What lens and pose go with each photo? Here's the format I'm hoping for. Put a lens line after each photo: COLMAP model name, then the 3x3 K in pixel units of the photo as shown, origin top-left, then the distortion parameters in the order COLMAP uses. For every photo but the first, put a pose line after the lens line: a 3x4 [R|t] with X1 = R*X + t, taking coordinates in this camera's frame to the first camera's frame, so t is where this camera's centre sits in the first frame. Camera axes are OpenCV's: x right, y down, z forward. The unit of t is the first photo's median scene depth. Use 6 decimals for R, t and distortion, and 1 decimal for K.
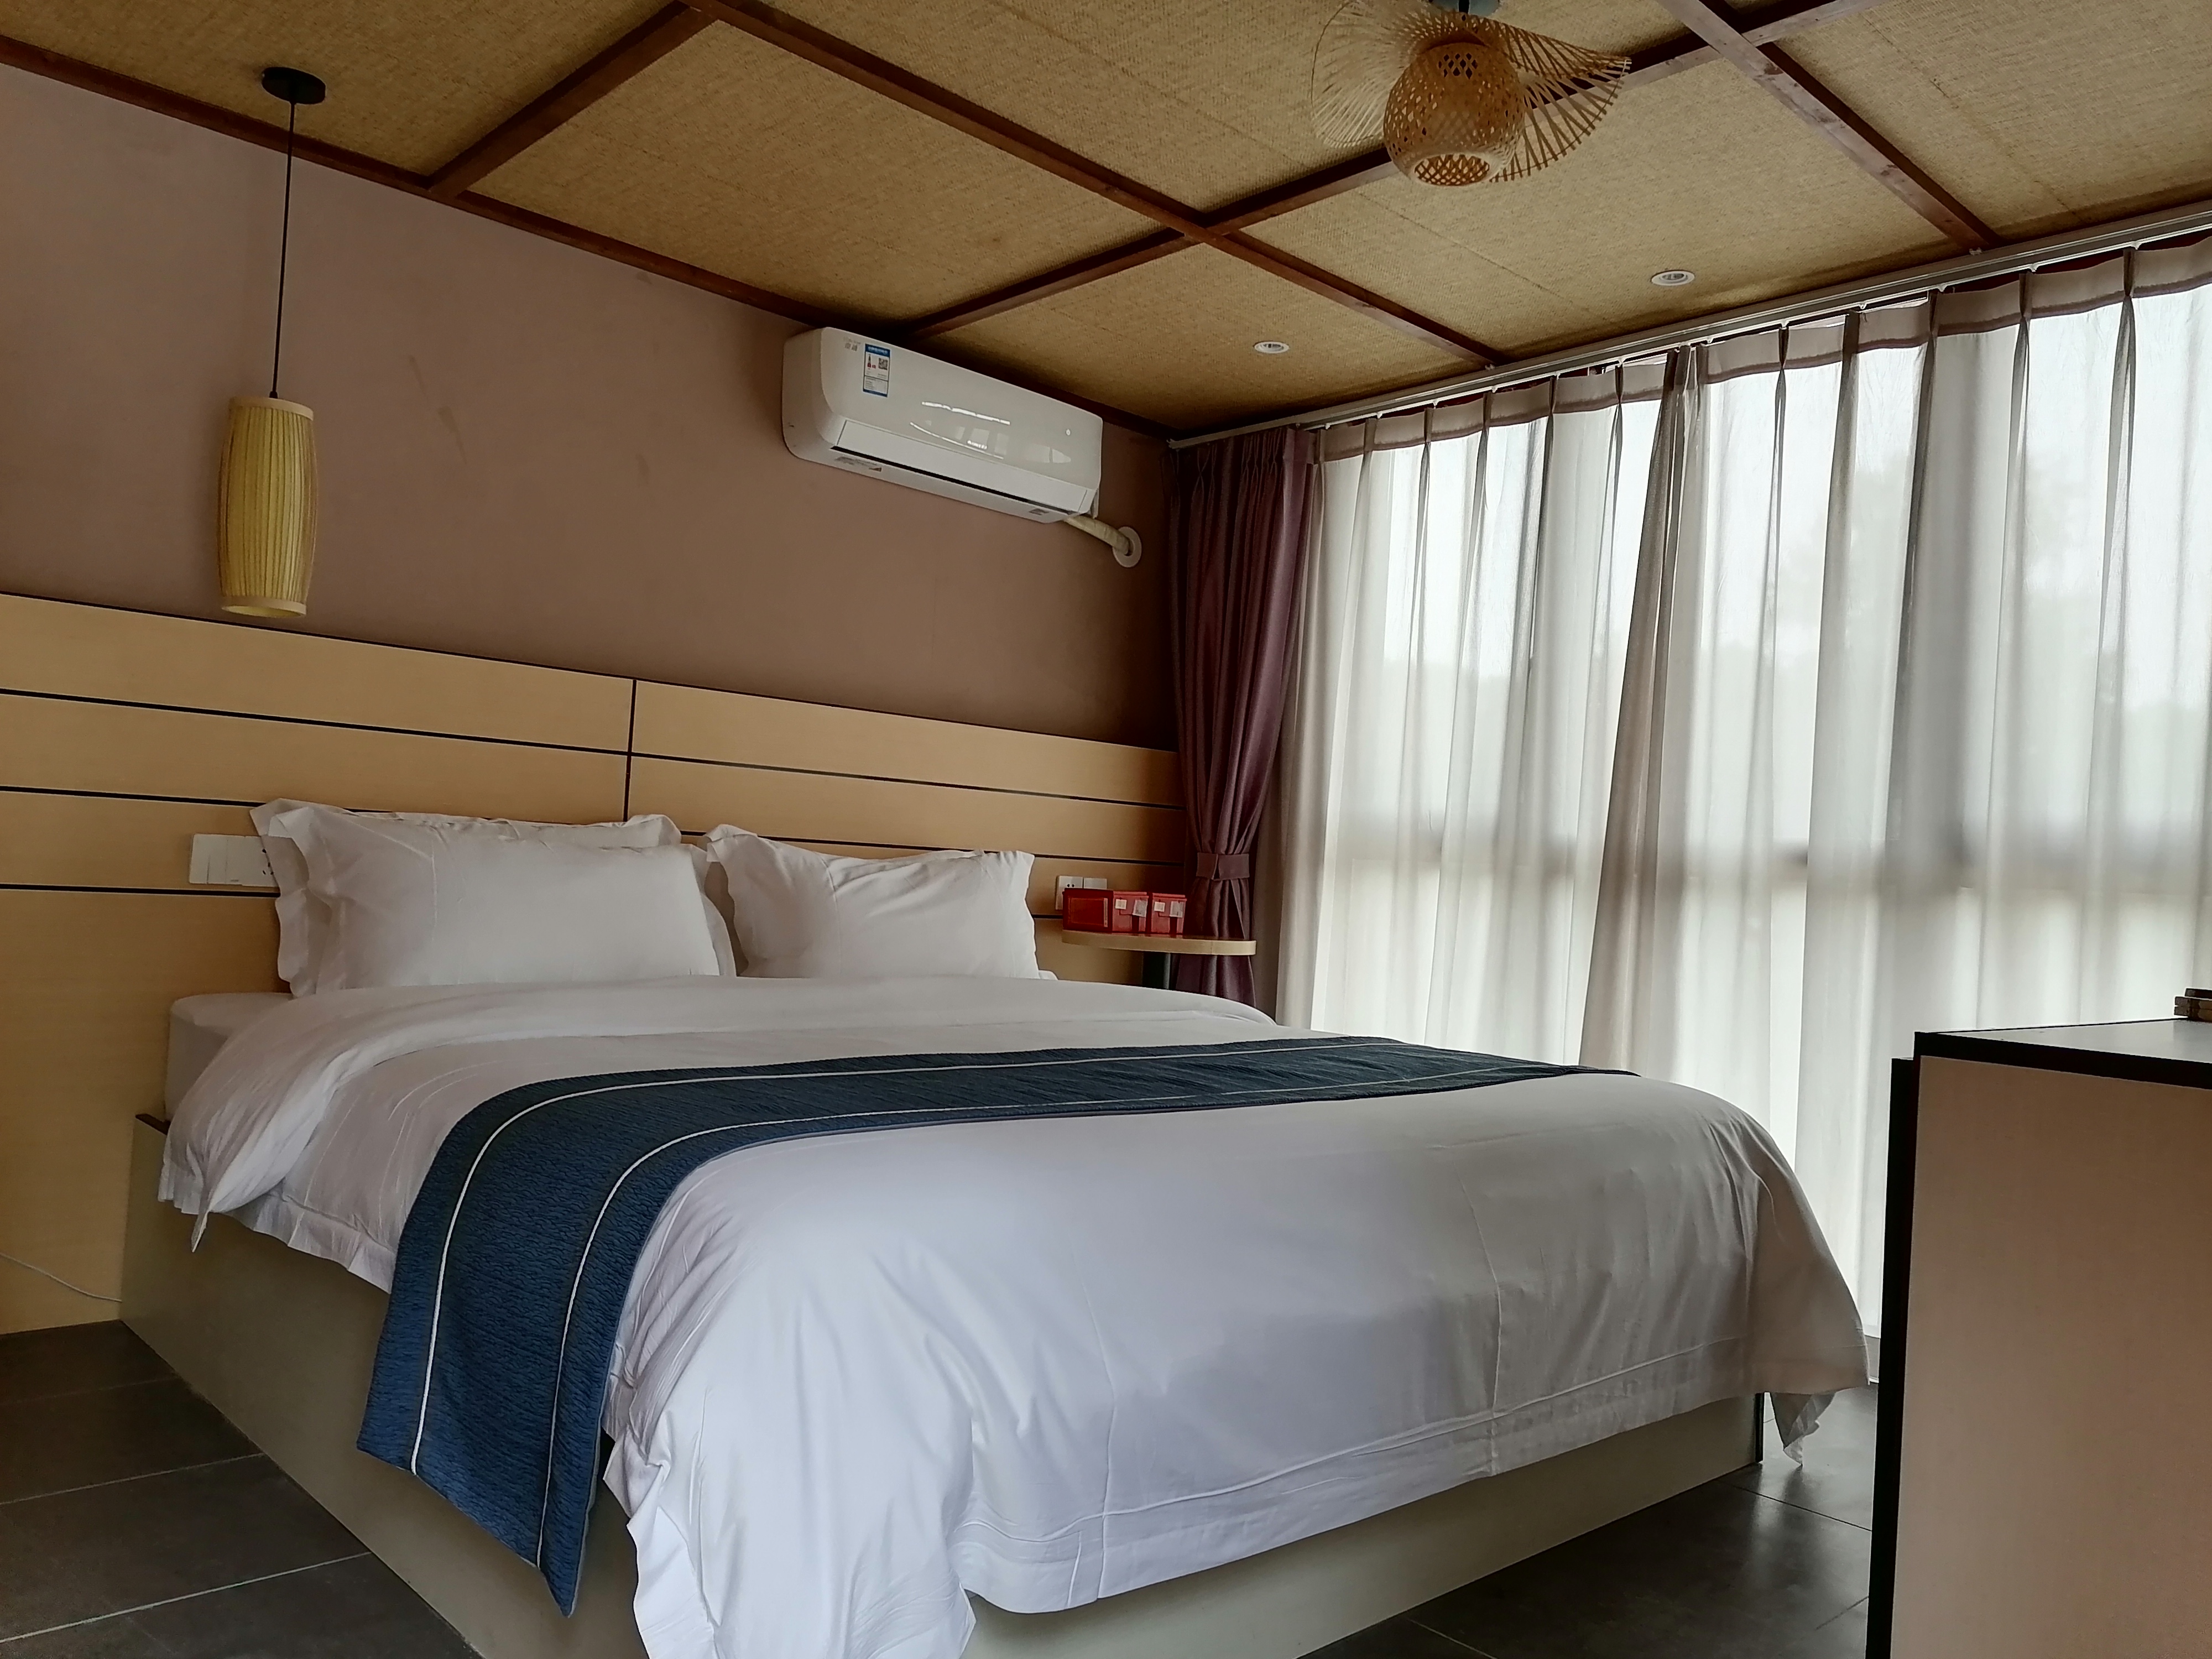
lens RADIAL K [[1670.5, 0, 1104.1], [0, 1670.5, 822.7], [0, 0, 1]] dist [0.025583, -0.035251]
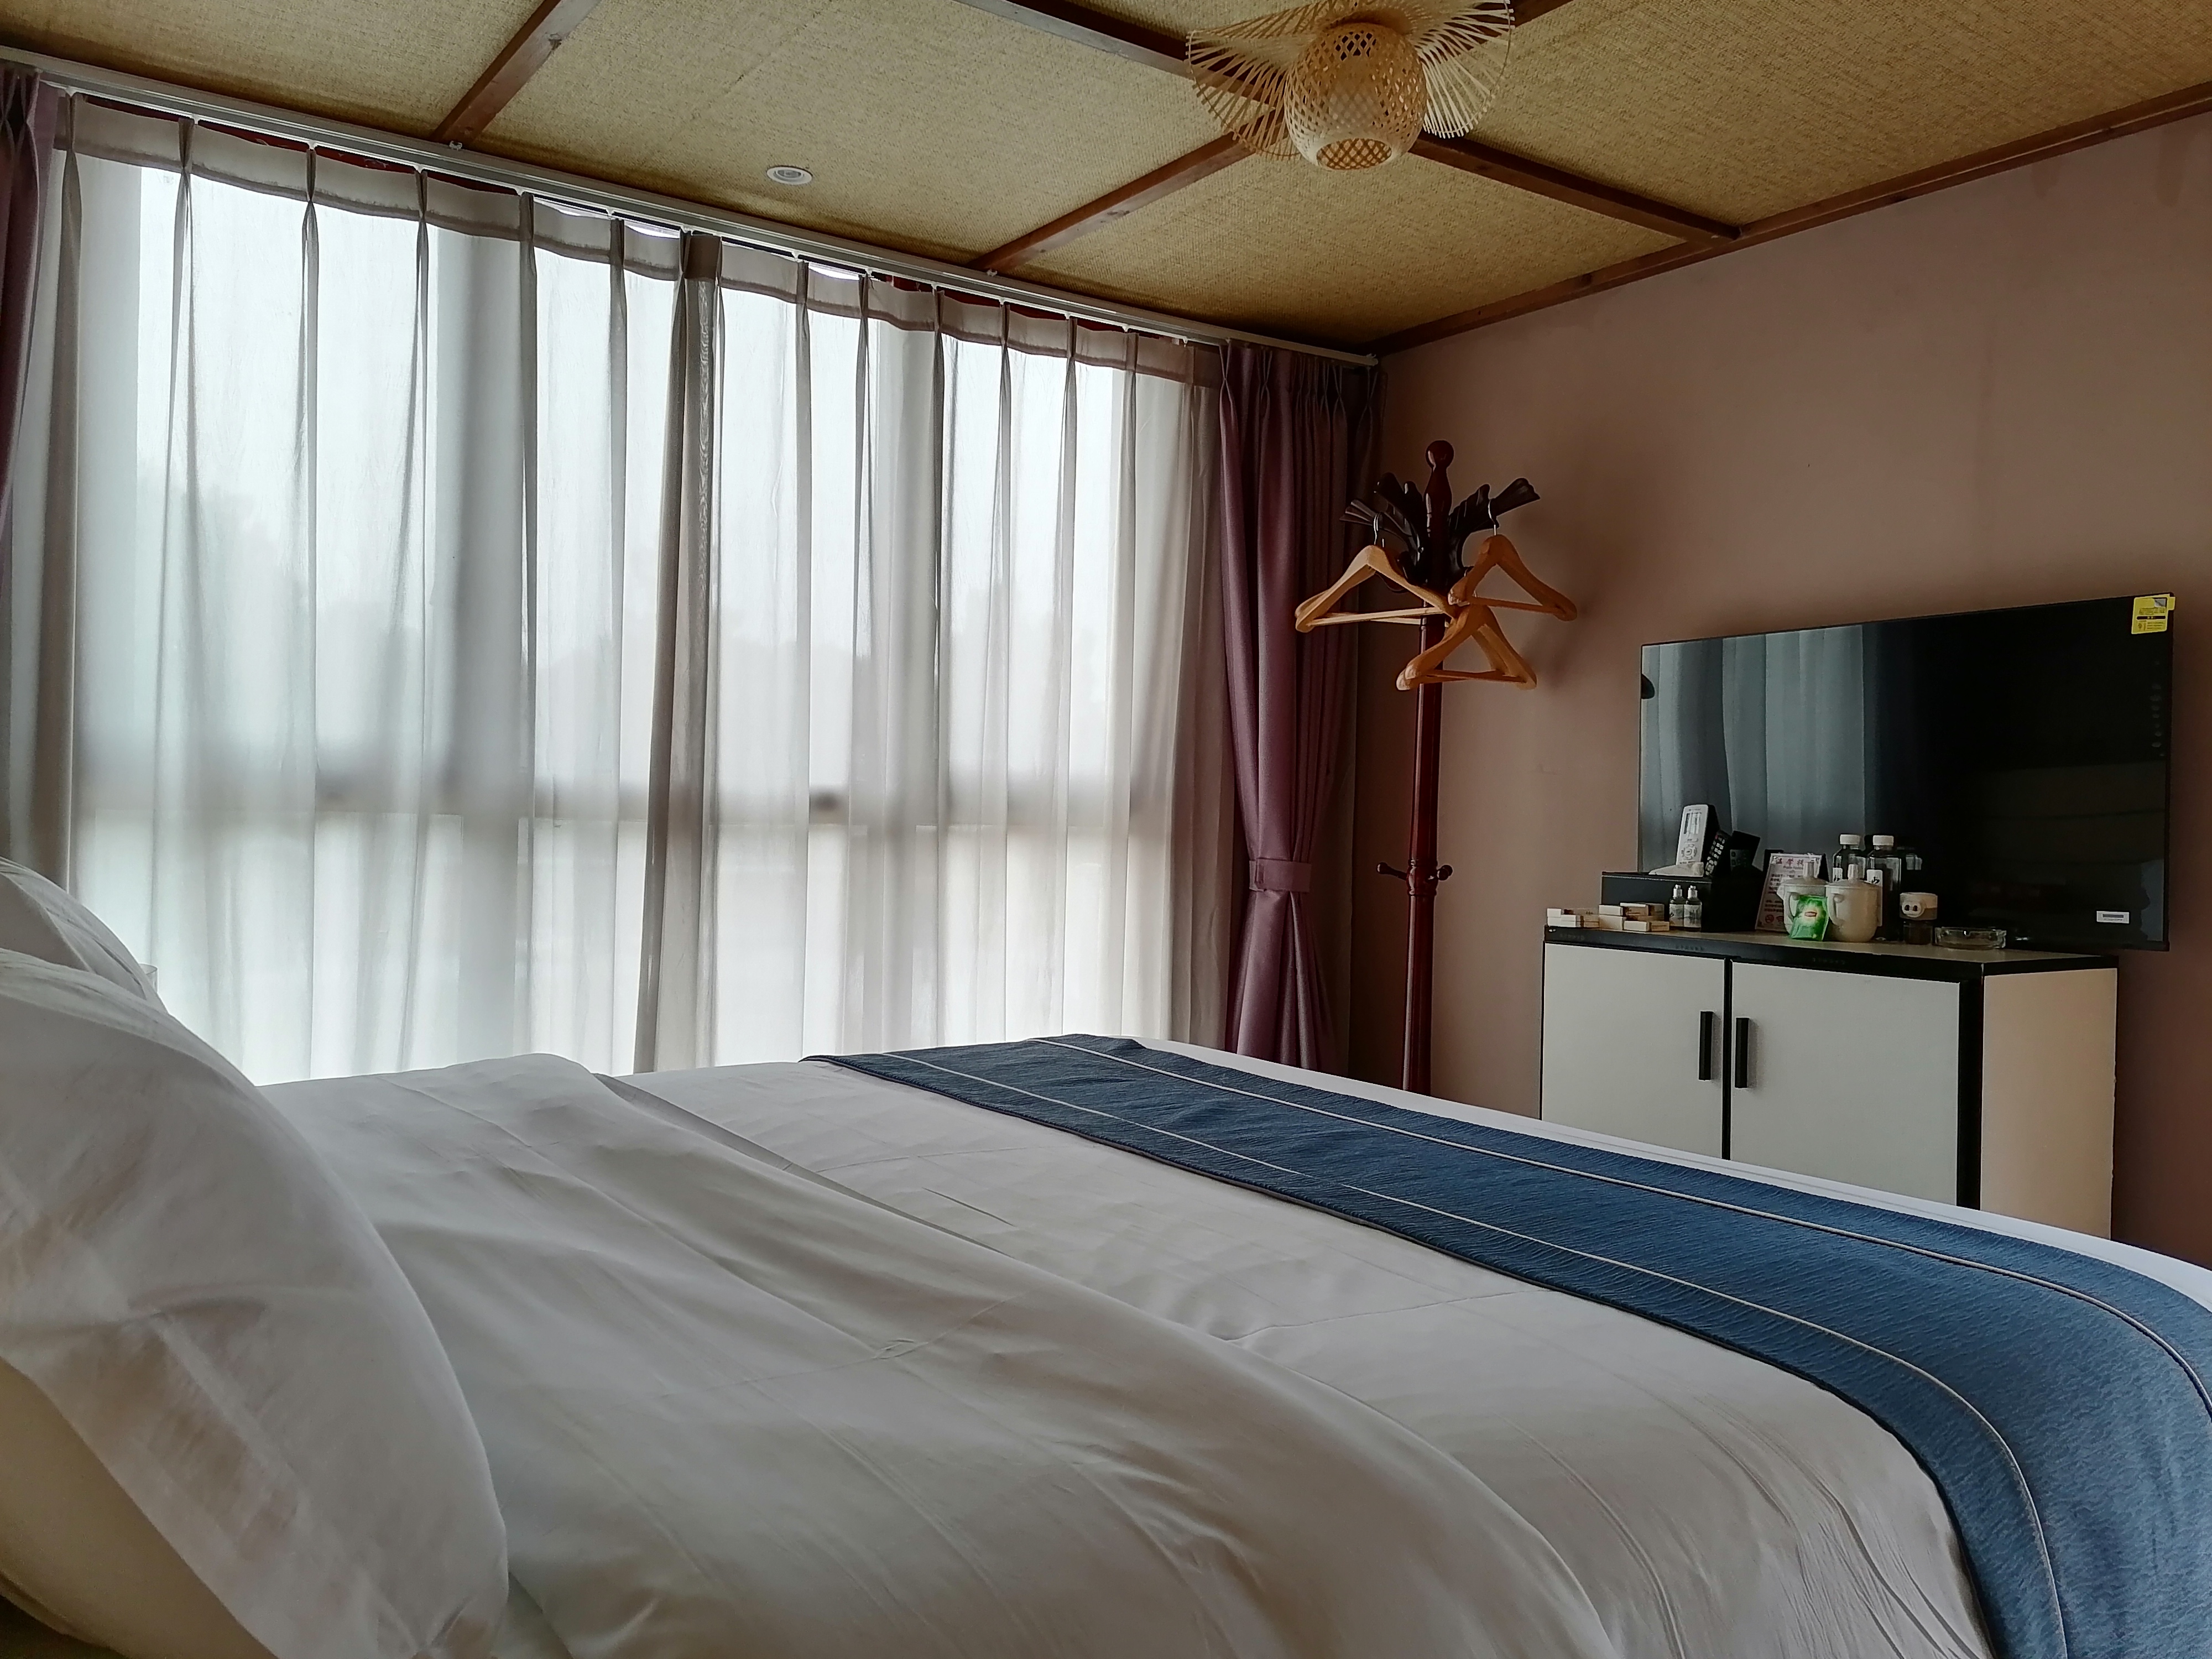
lens RADIAL K [[1670.5, 0, 1101.6], [0, 1670.5, 844.4], [0, 0, 1]] dist [0.025583, -0.035251]
pose [[0.114015, -0.054706, 0.991972, -0.540192], [-0.039989, 0.997421, 0.059603, -0.020082], [-0.992674, -0.046463, 0.111533, 0.675317]]
